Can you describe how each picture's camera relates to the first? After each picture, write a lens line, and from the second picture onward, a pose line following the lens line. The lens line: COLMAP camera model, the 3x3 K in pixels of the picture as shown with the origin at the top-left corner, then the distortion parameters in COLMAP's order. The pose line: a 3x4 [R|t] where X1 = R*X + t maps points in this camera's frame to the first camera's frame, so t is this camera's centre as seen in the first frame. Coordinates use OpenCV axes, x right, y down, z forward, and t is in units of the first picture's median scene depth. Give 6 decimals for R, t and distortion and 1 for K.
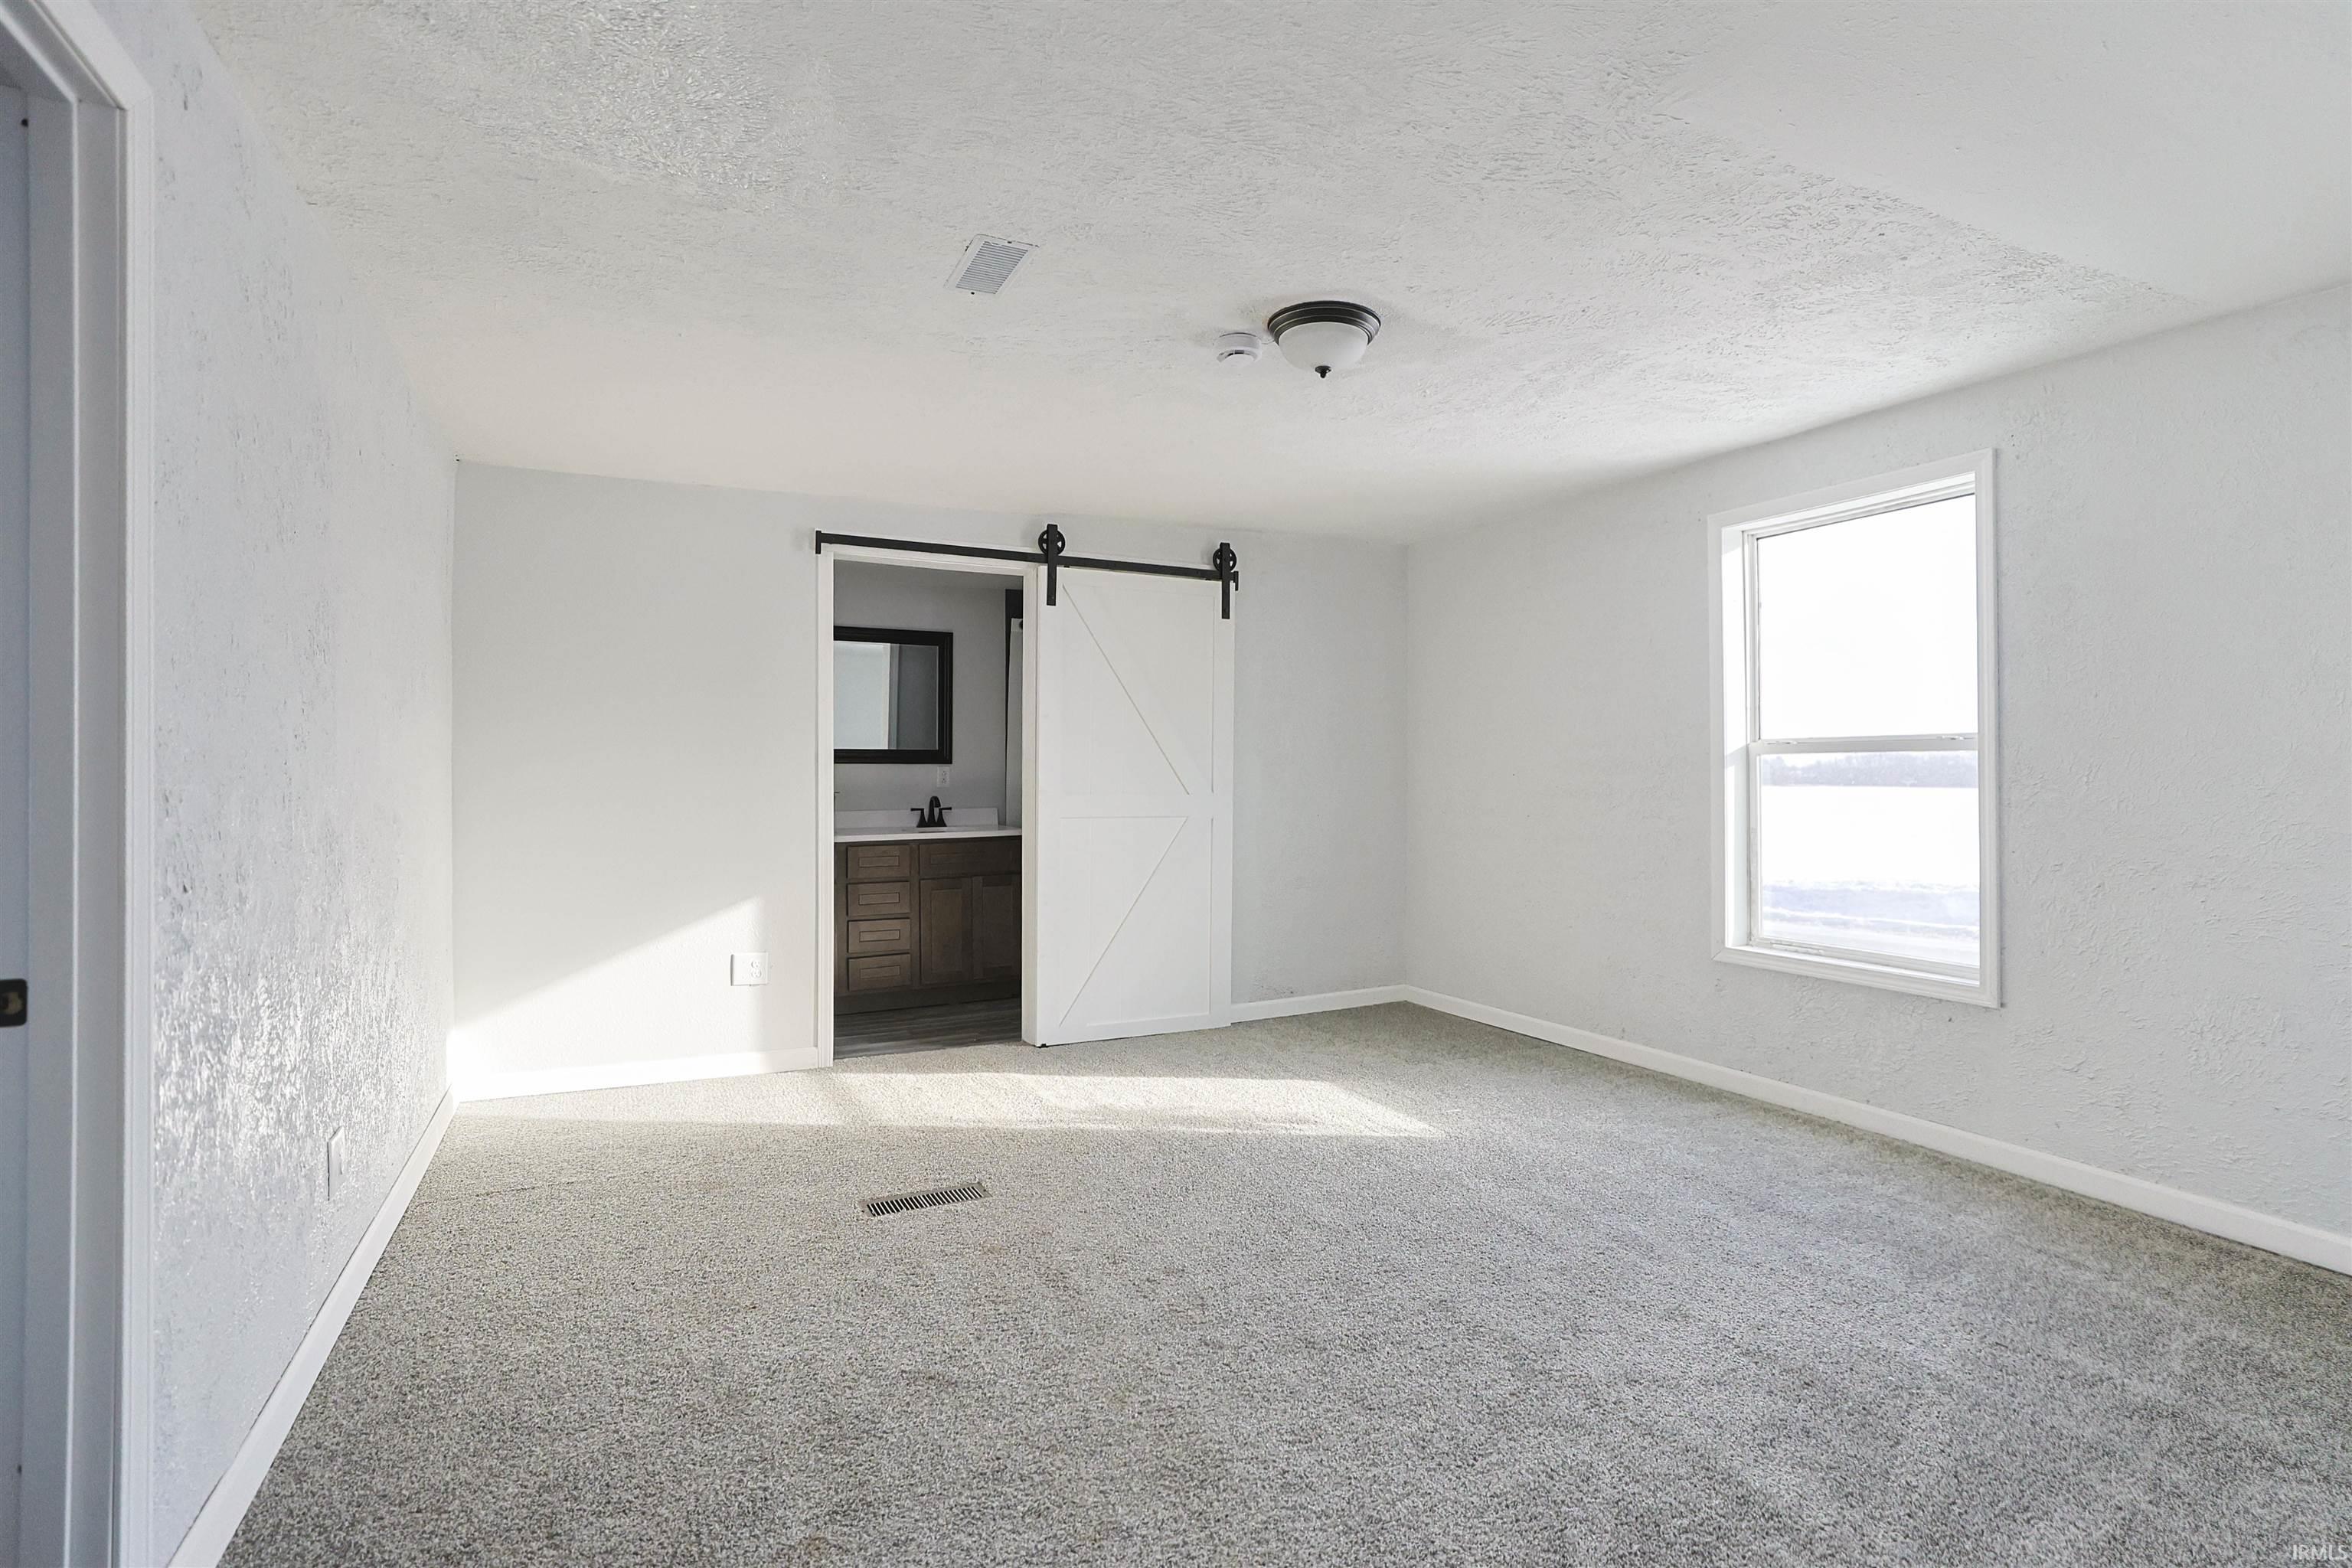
lens RADIAL K [[1135.5, 0, 1194.6], [0, 1135.5, 778.5], [0, 0, 1]] dist [-0.019393, 0.012057]
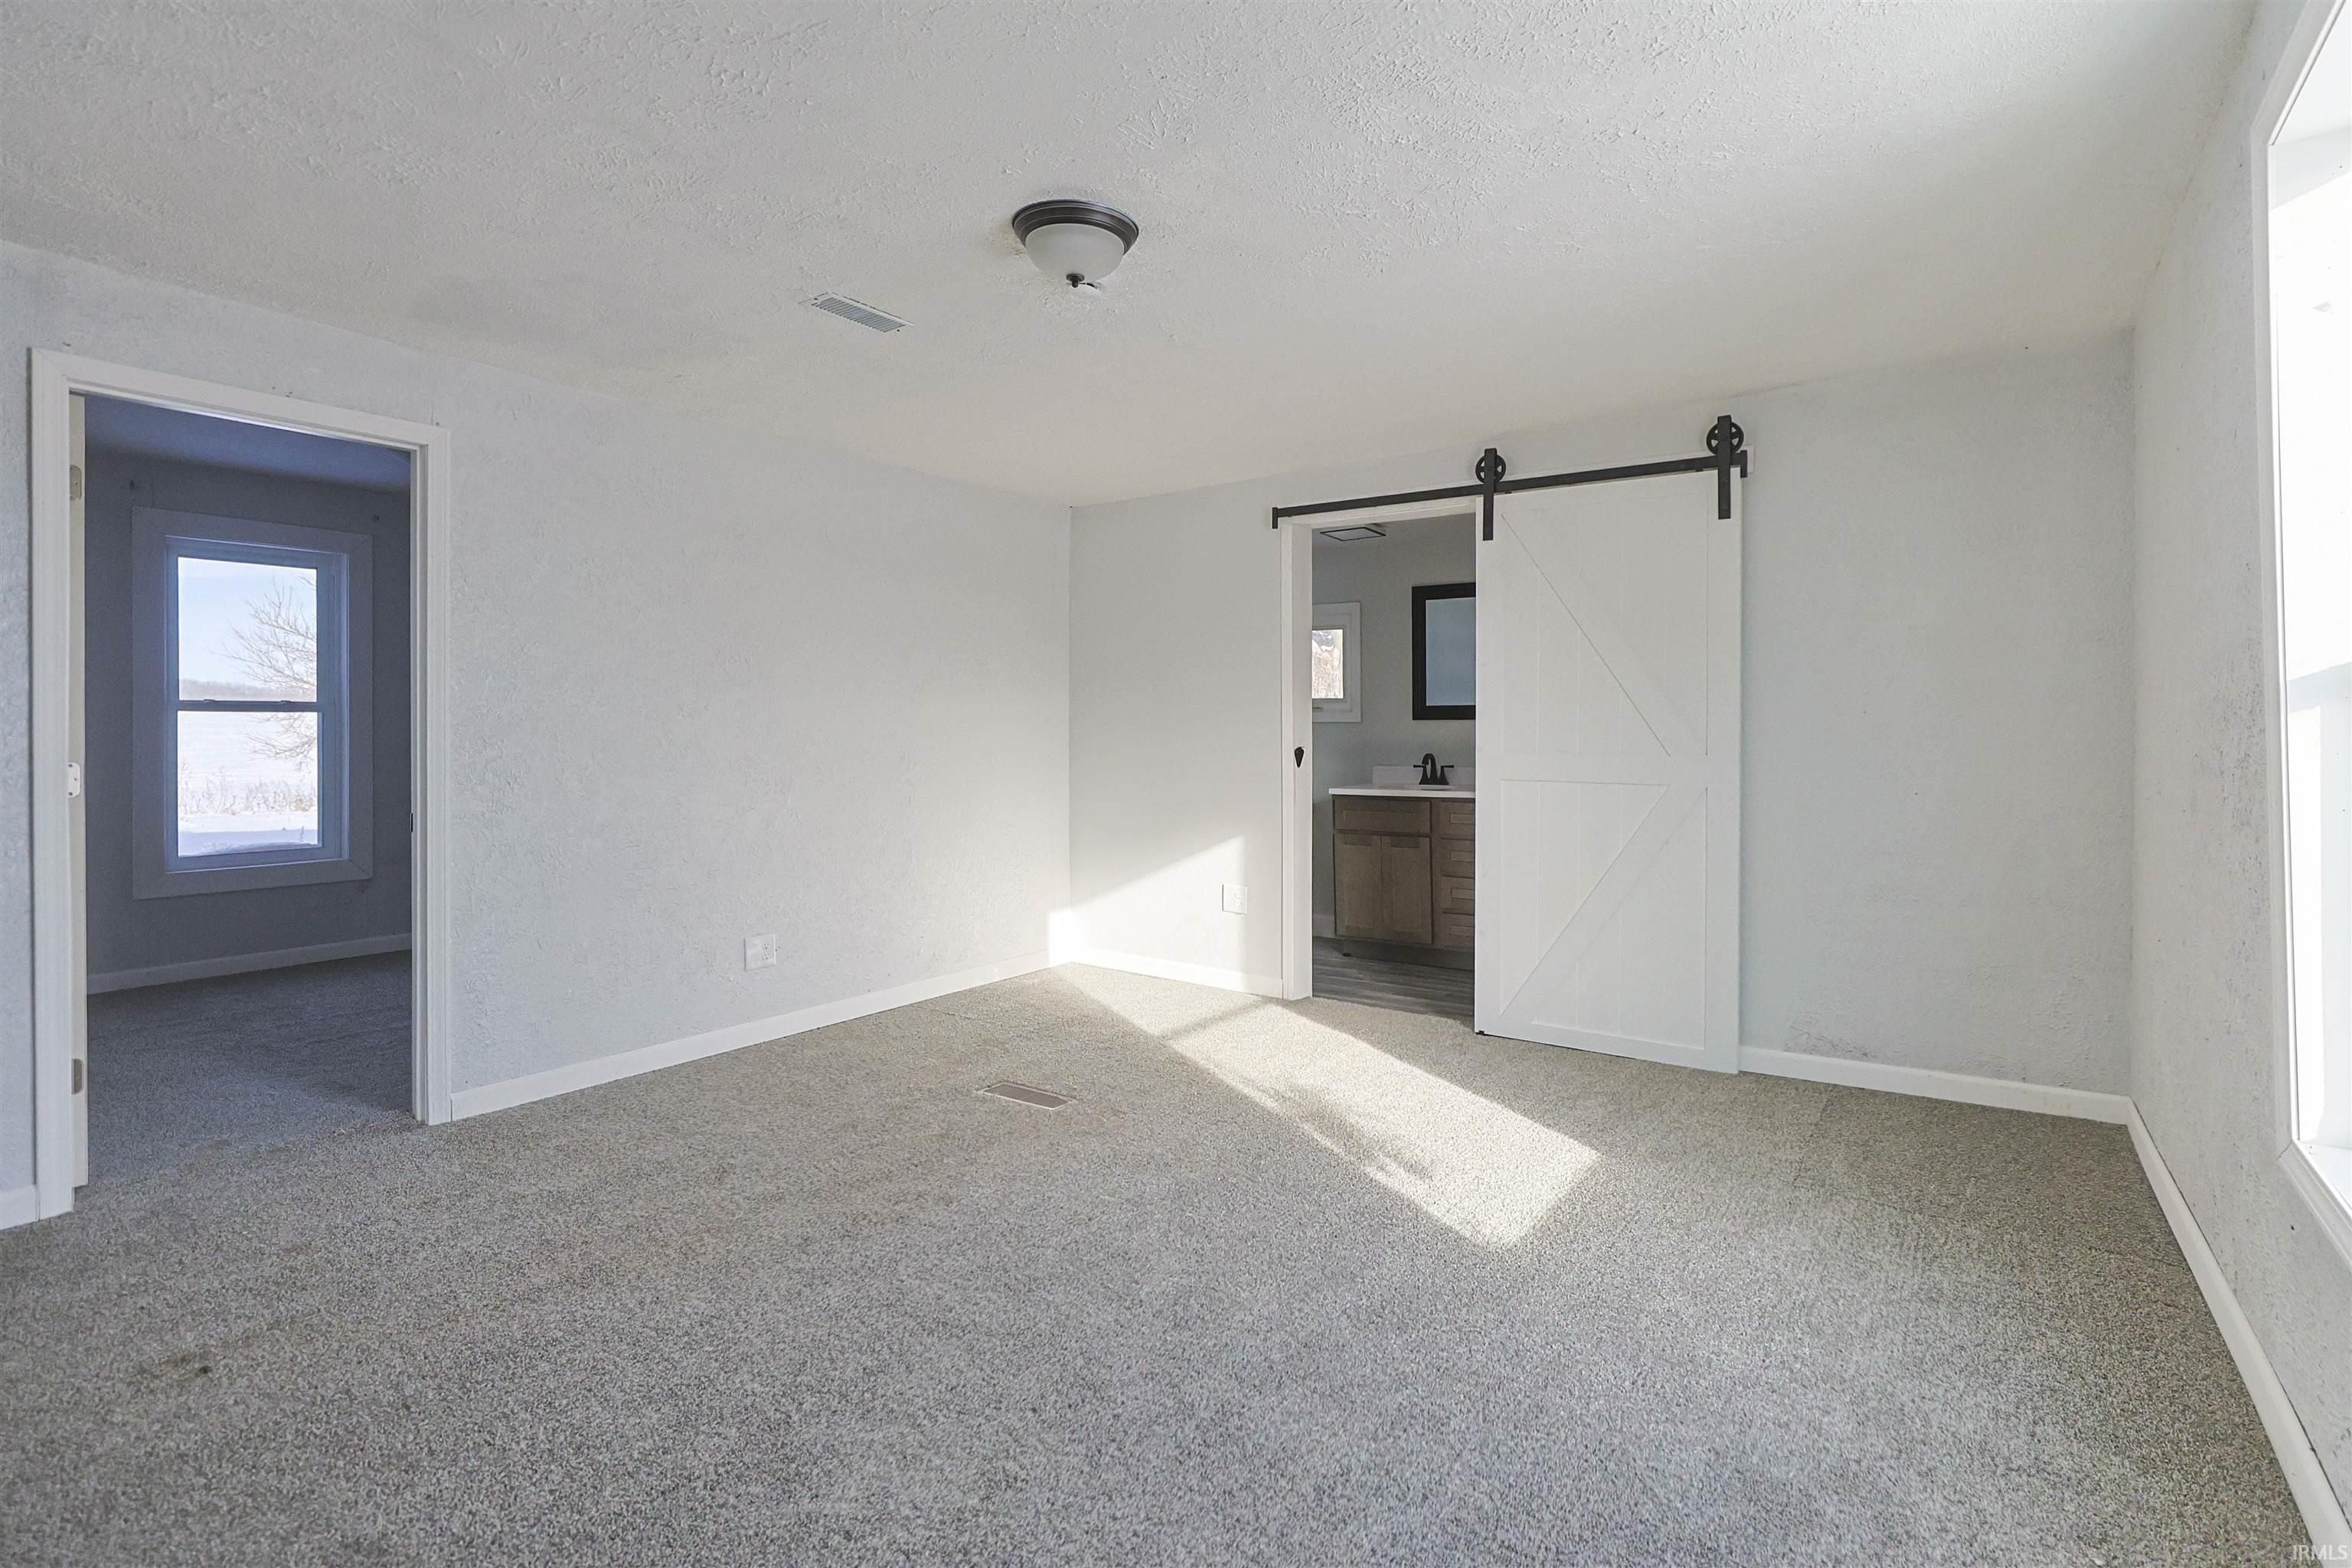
lens RADIAL K [[1134.1, 0, 1184.9], [0, 1134.1, 732.6], [0, 0, 1]] dist [-0.019632, 0.011283]
pose [[0.479390, 0.003108, -0.877596, 0.580067], [-0.004786, 0.999988, 0.000927, -0.001436], [0.877589, 0.003756, 0.479399, 0.394246]]
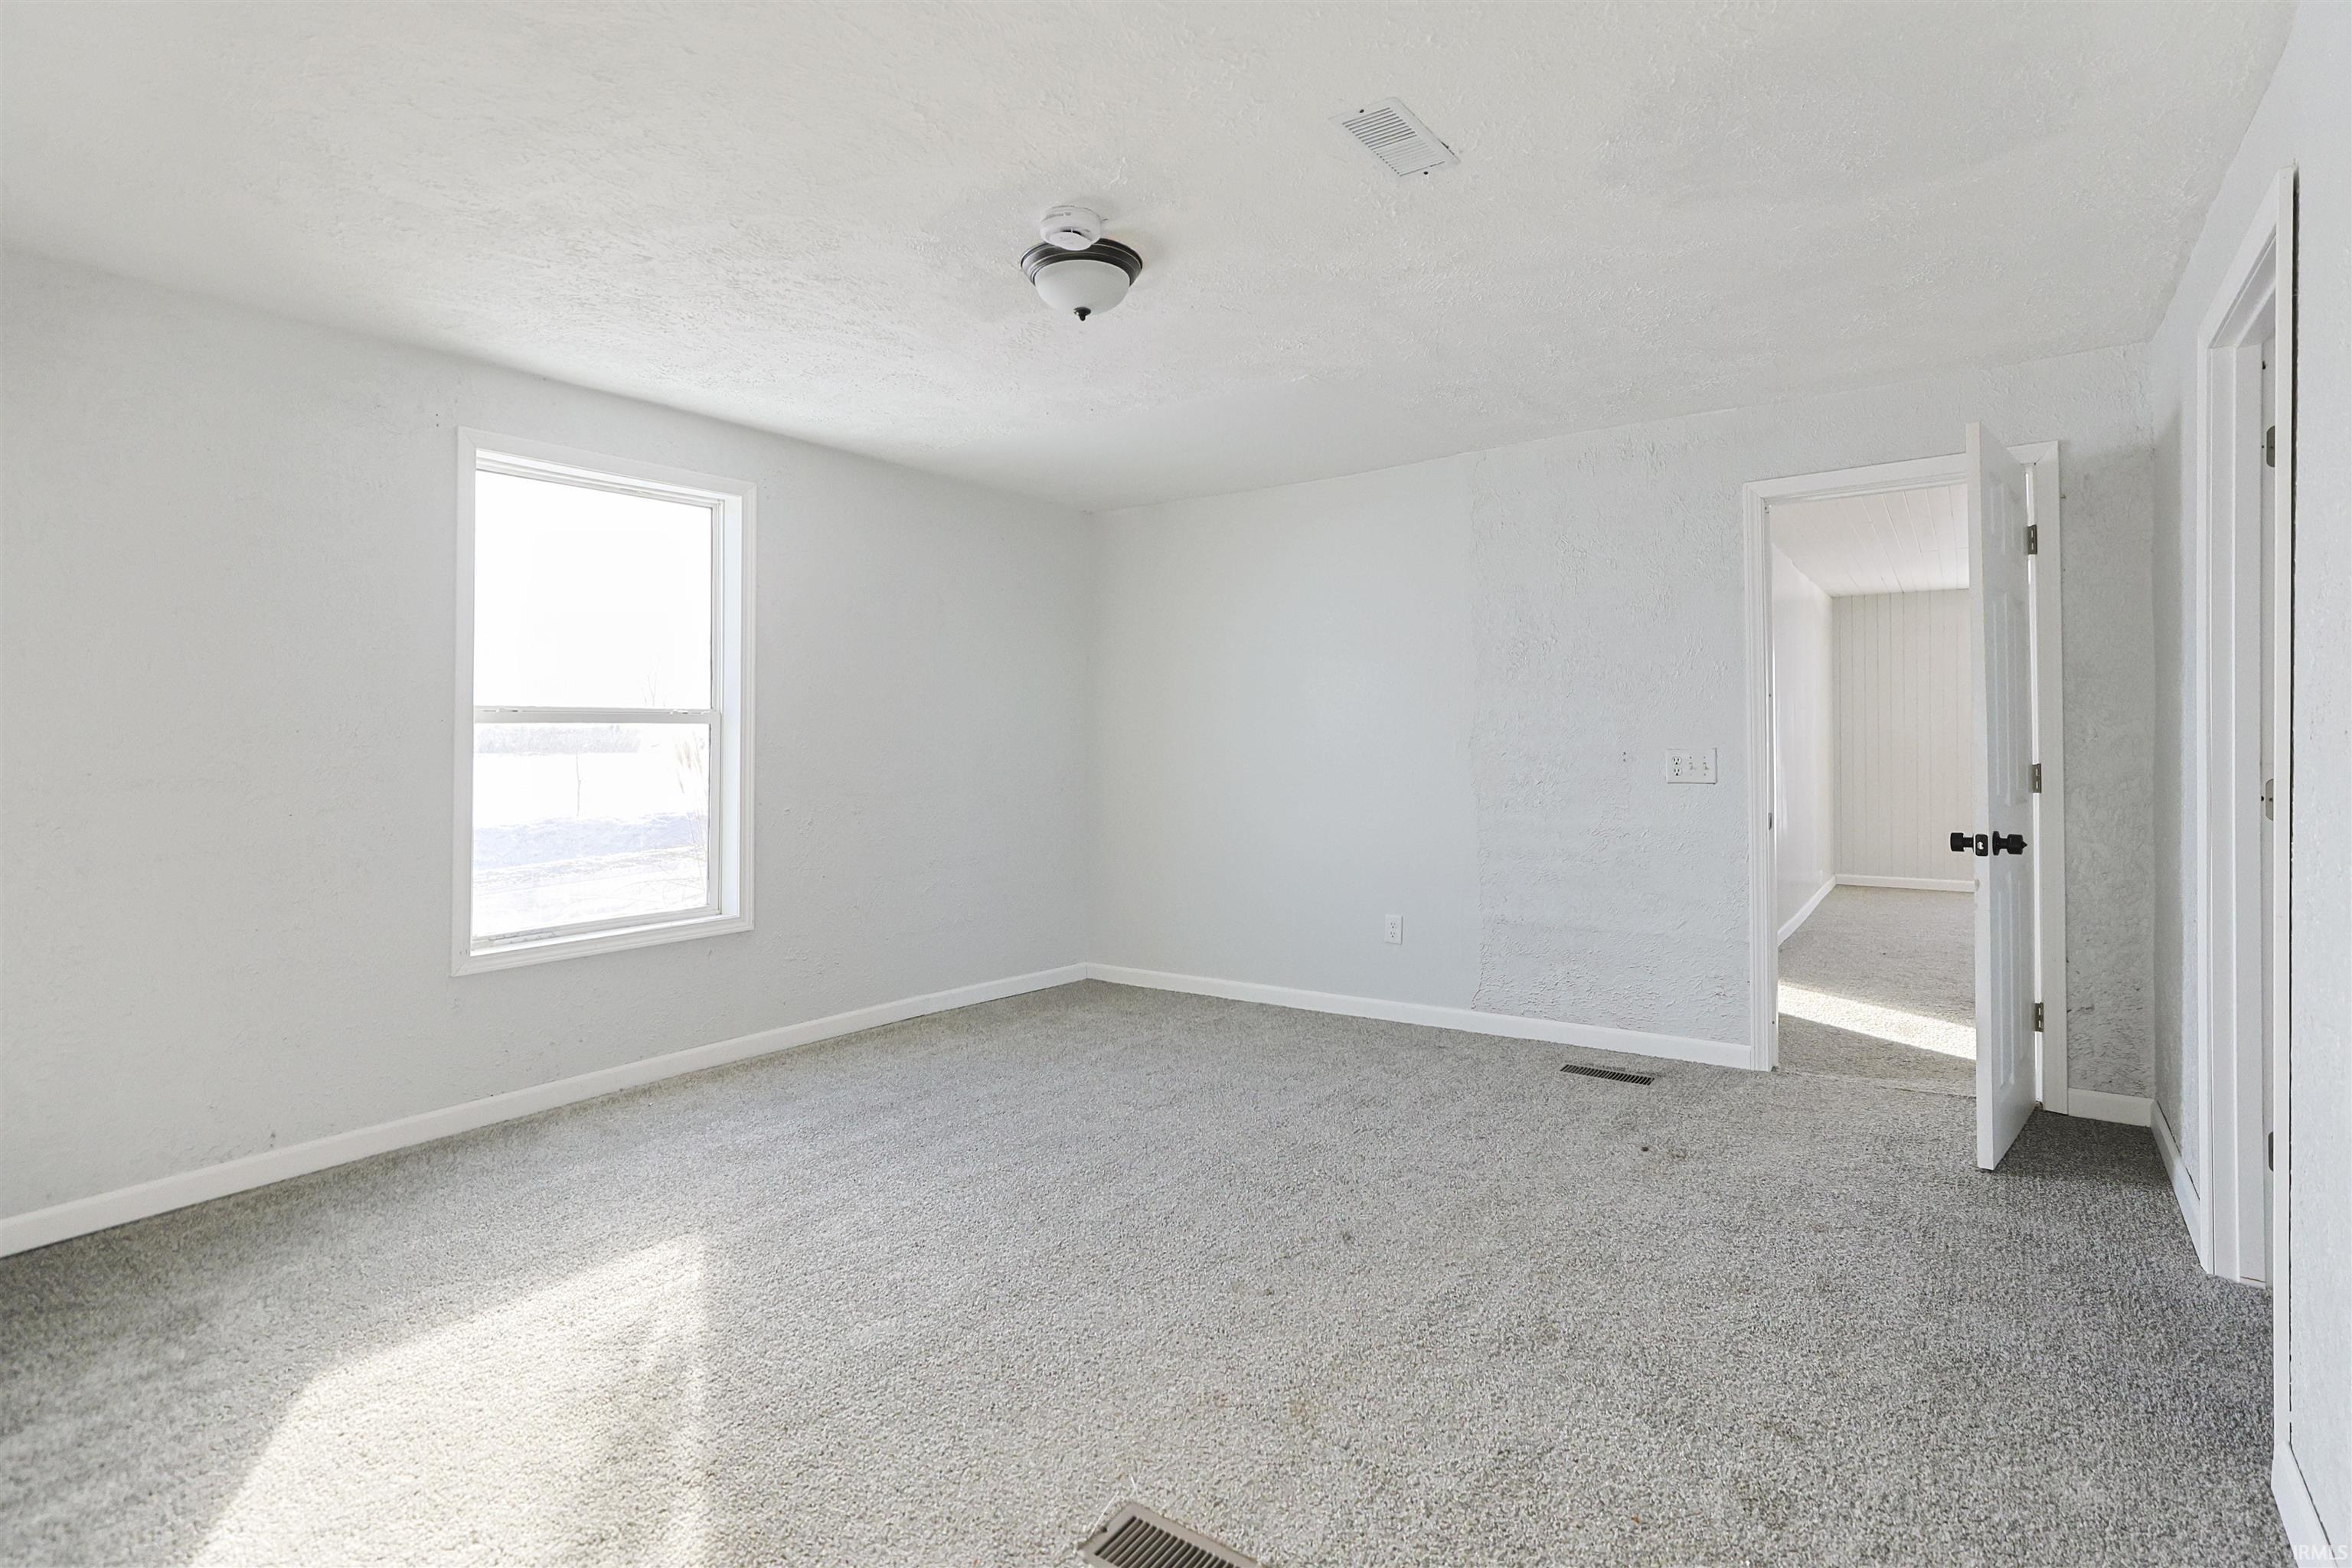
lens RADIAL K [[1120.2, 0, 1179.6], [0, 1120.2, 776.8], [0, 0, 1]] dist [-0.019248, 0.012435]
pose [[-0.453735, -0.025316, 0.890777, -0.442210], [0.011640, 0.999343, 0.034330, -0.003243], [-0.891061, 0.025946, -0.453142, 0.821058]]
